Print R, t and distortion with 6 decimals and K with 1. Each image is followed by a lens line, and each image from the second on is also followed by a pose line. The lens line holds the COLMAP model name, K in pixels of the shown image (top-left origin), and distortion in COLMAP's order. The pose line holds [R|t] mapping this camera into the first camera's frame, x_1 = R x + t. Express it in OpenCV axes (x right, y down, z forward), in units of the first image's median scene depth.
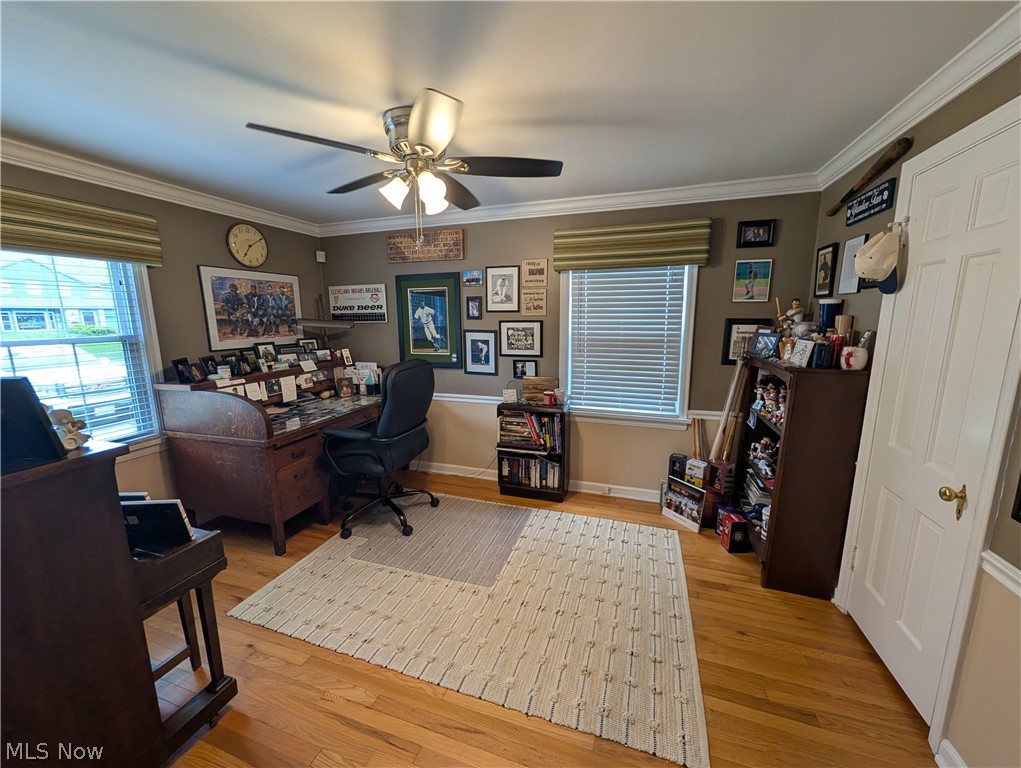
lens RADIAL K [[392.8, 0, 510.5], [0, 392.8, 384.0], [0, 0, 1]] dist [0.001870, 0.000079]
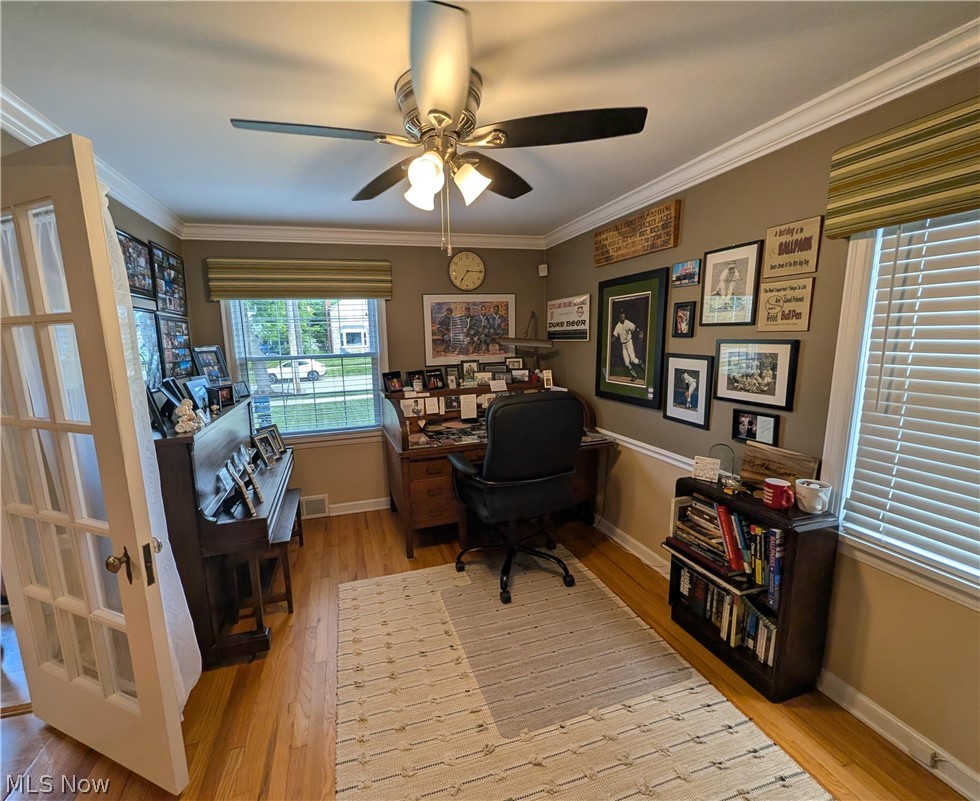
lens RADIAL K [[412.7, 0, 490.0], [0, 412.7, 400.5], [0, 0, 1]] dist [0.000897, 0.000350]
pose [[0.560155, 0.125638, -0.818805, 0.303992], [-0.117728, 0.990473, 0.071439, -0.075042], [0.819979, 0.056380, 0.569610, 0.367384]]
